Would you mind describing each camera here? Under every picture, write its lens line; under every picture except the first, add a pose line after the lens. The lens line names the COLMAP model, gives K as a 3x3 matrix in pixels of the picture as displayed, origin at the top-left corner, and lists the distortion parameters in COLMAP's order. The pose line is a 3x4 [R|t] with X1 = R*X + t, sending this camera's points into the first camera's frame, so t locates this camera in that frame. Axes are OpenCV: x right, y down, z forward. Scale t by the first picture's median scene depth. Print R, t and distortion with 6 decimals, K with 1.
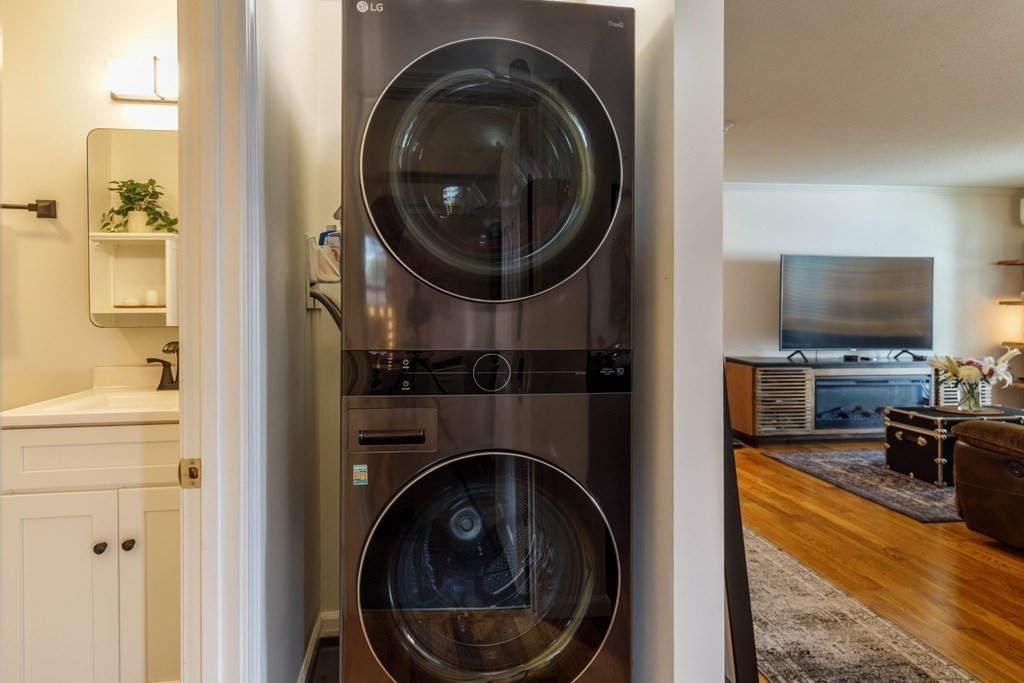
lens RADIAL K [[635.5, 0, 511.2], [0, 635.5, 309.8], [0, 0, 1]] dist [0.000416, 0.001100]
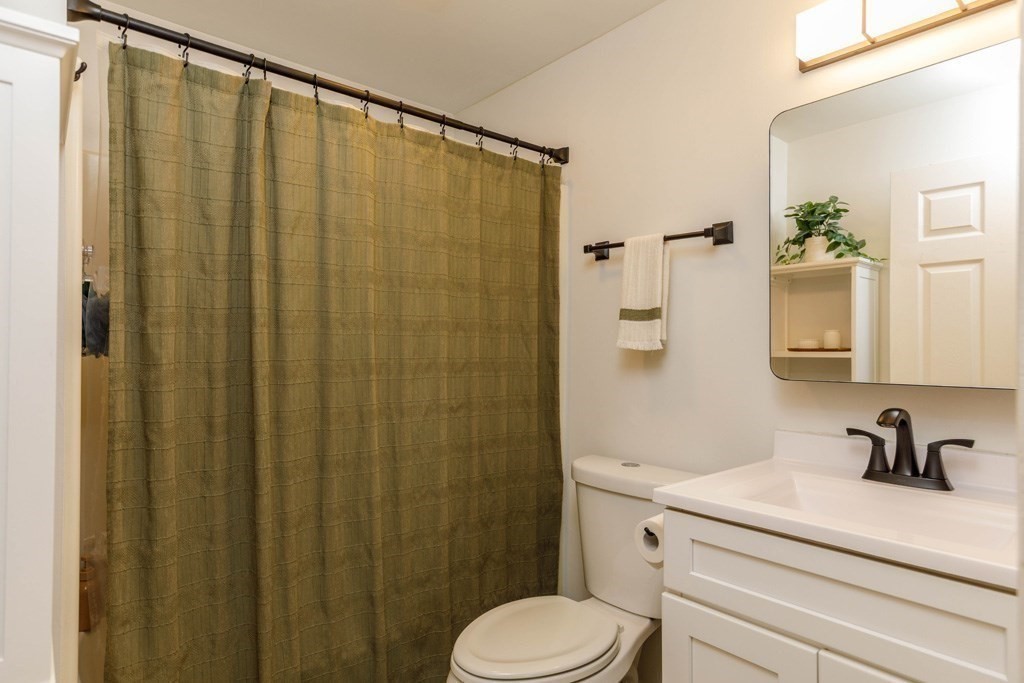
lens RADIAL K [[582.2, 0, 512.0], [0, 582.2, 341.5], [0, 0, 1]] dist [0.002947, 0.000516]
pose [[0.555865, -0.001469, -0.831271, -0.168246], [-0.011288, 0.999893, -0.009316, -0.004183], [0.831196, 0.014562, 0.555789, 0.234433]]
